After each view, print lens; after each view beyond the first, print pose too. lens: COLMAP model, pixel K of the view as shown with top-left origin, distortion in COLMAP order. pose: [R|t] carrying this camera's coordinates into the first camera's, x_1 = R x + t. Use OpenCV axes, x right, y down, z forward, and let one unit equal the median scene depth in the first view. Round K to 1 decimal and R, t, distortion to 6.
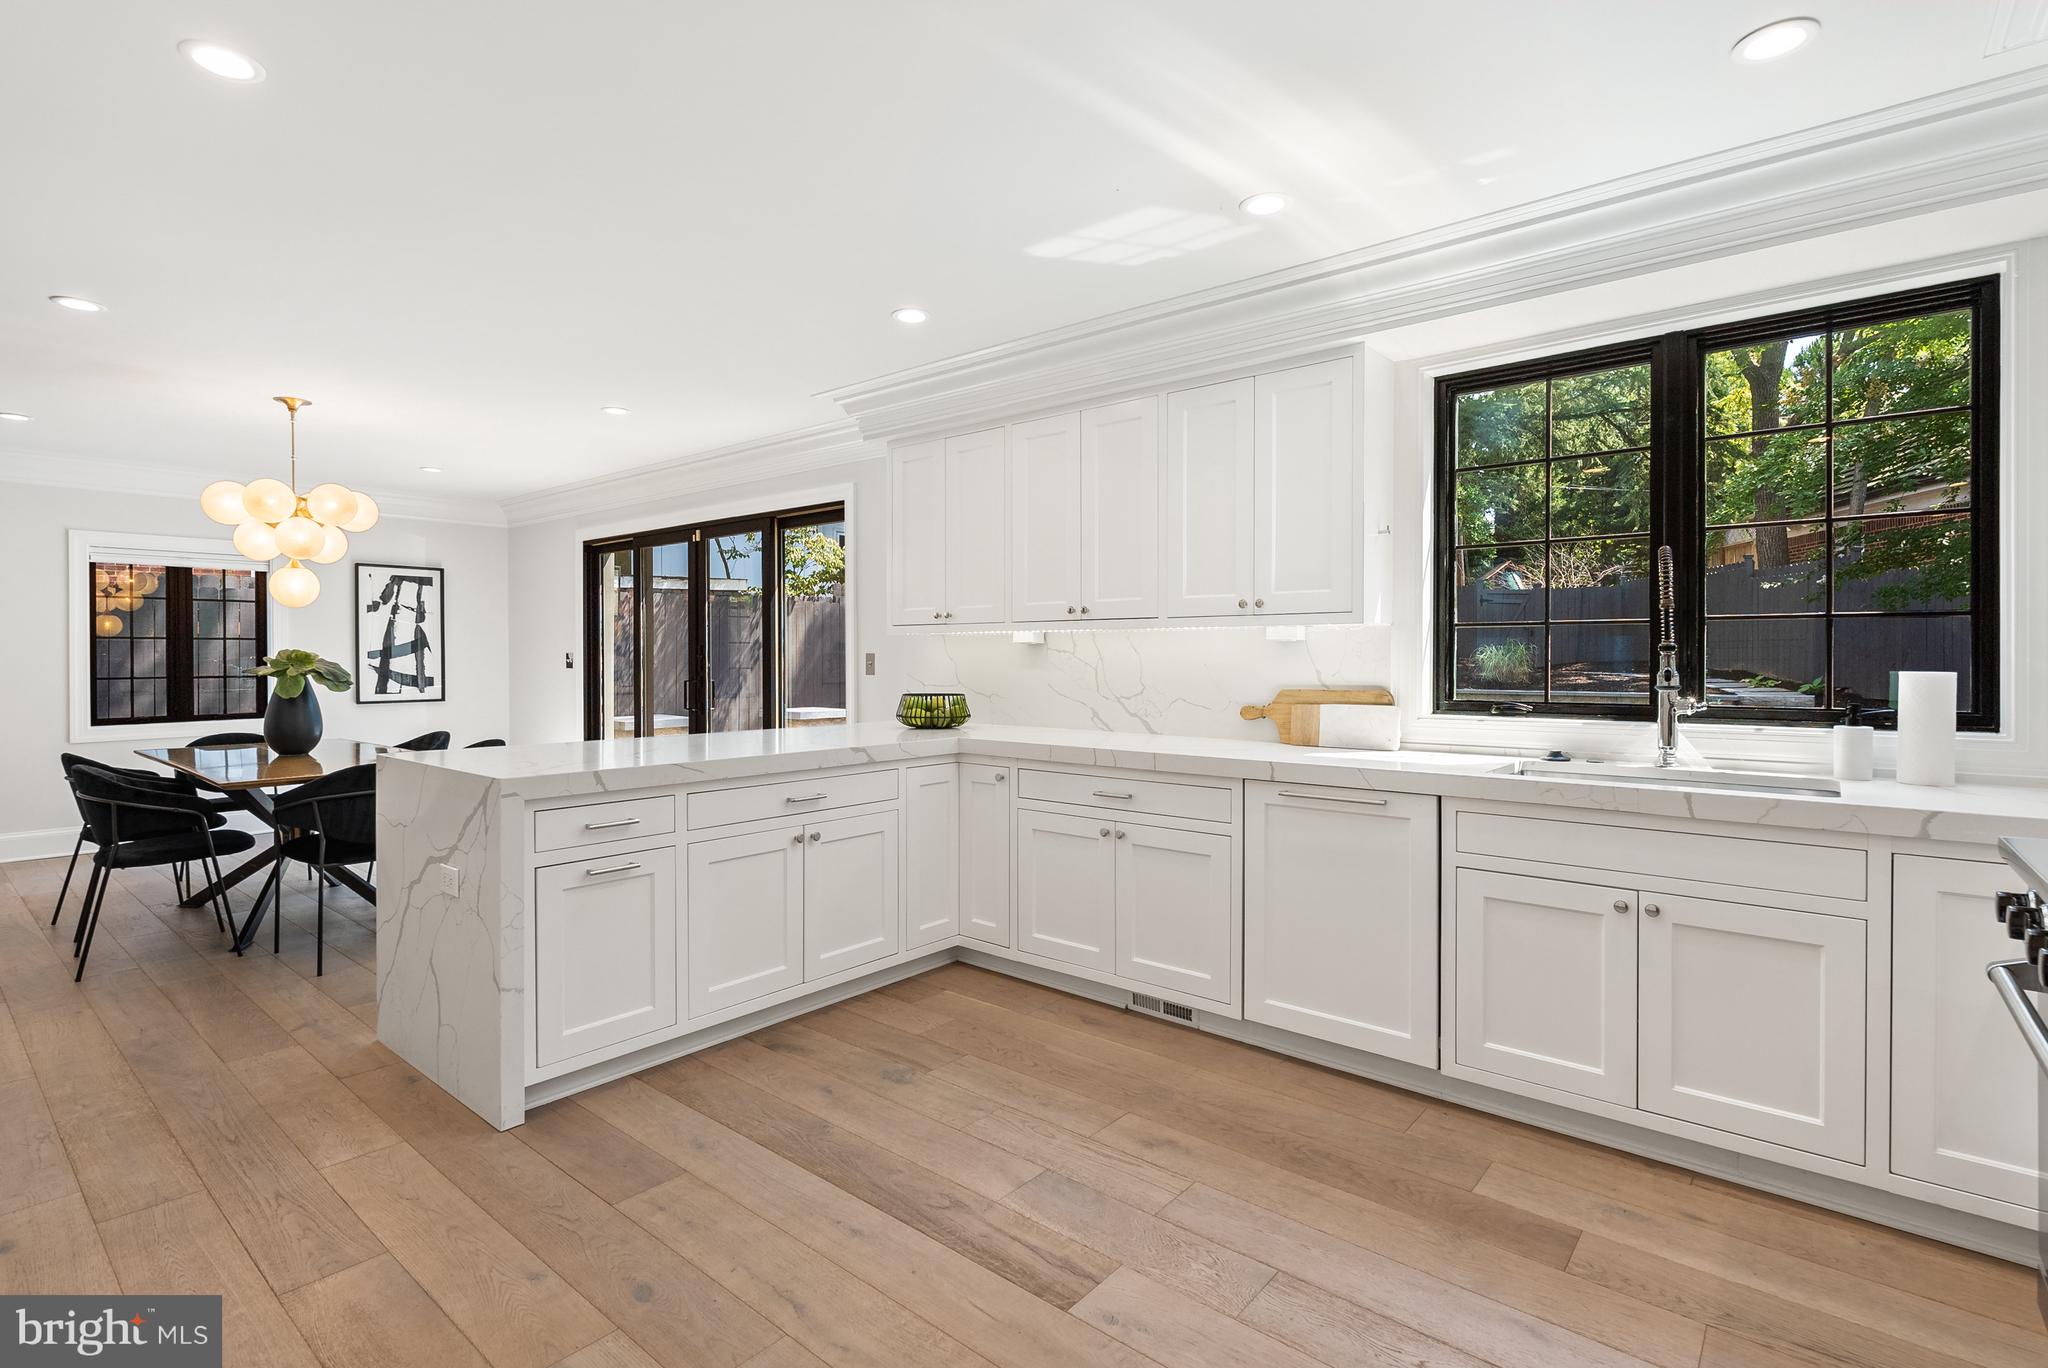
lens RADIAL K [[953.8, 0, 998.2], [0, 953.8, 670.8], [0, 0, 1]] dist [-0.003382, -0.000545]
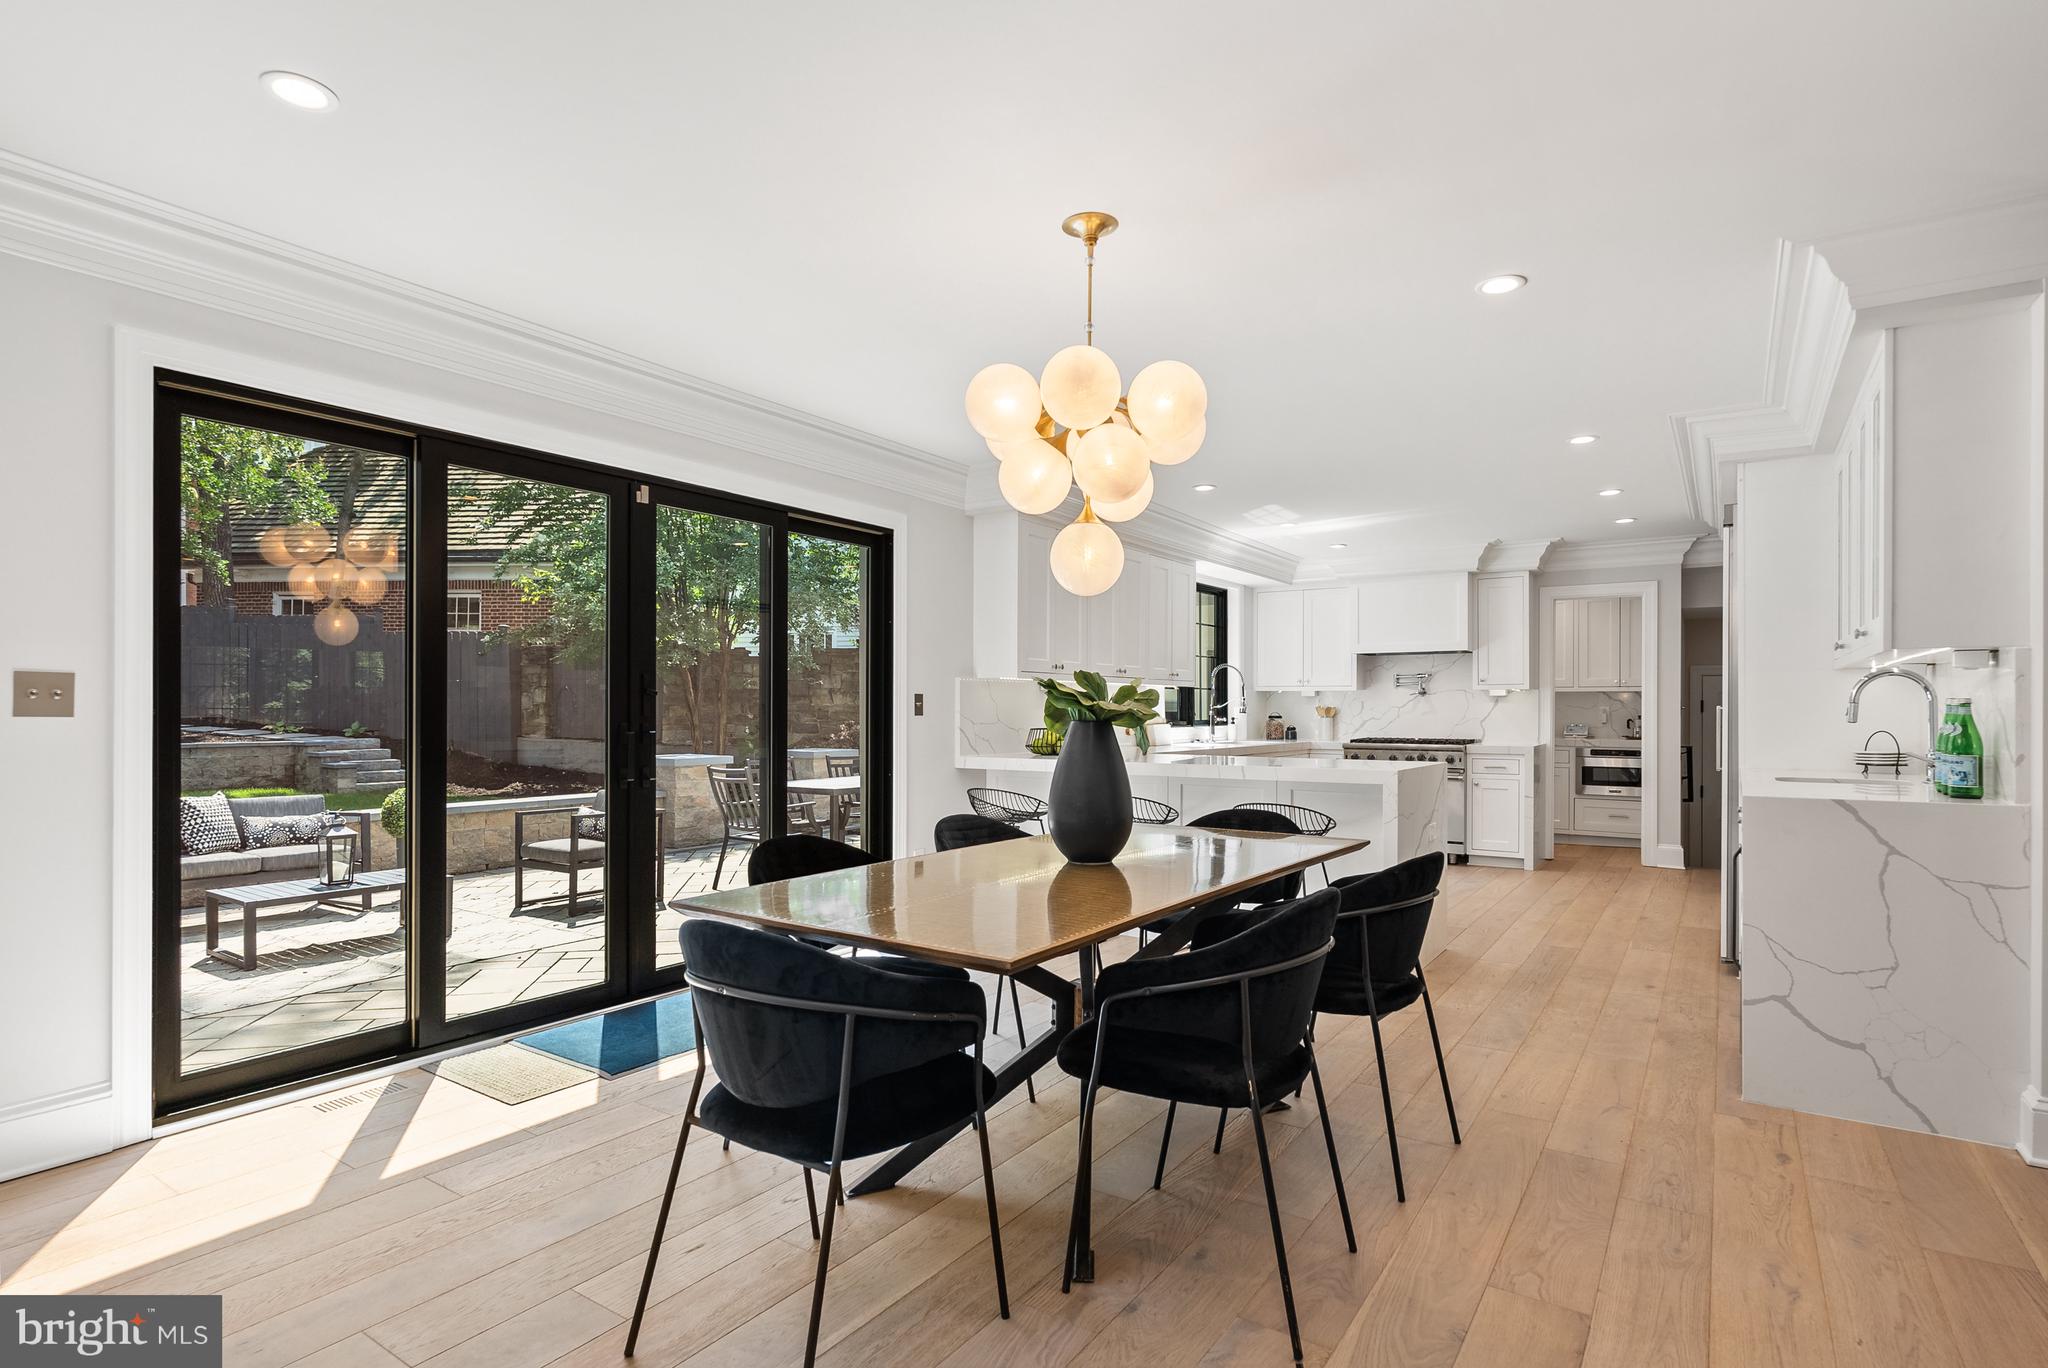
lens RADIAL K [[1040.8, 0, 1044.6], [0, 1040.8, 716.8], [0, 0, 1]] dist [0.000562, 0.000069]
pose [[-0.118291, -0.008713, 0.992941, -2.052616], [0.011081, 0.999888, 0.010094, -0.007114], [-0.992917, 0.012197, -0.118182, 1.680819]]
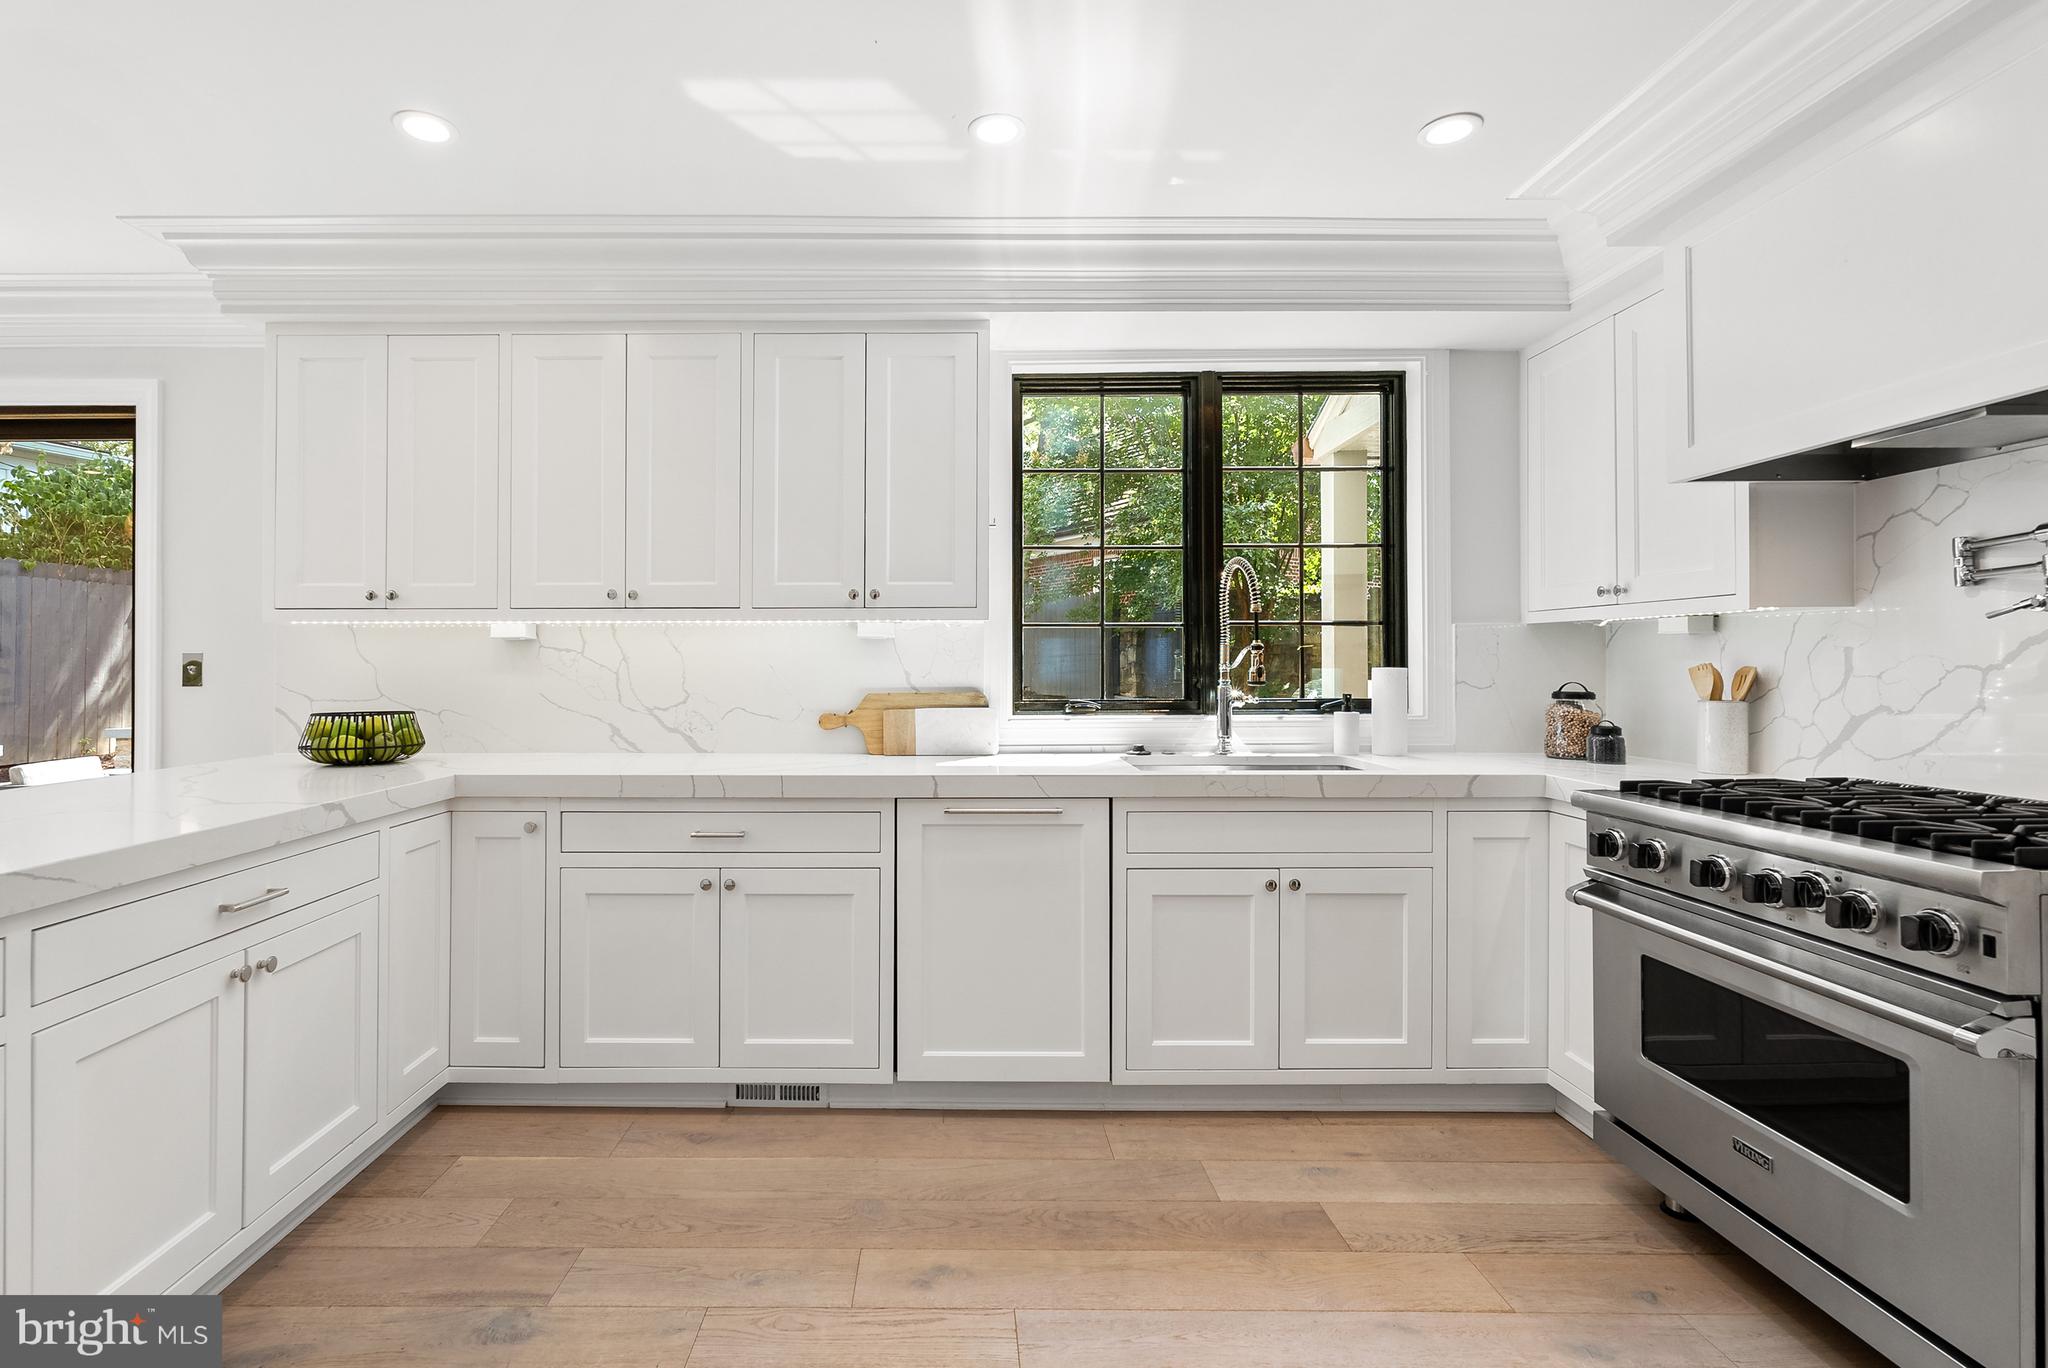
lens RADIAL K [[972.7, 0, 937.2], [0, 972.7, 662.0], [0, 0, 1]] dist [-0.007488, 0.000847]
pose [[0.768424, 0.000789, 0.639940, -0.274238], [0.011181, 0.999830, -0.014659, 0.004858], [-0.639843, 0.018420, 0.768285, 0.311283]]
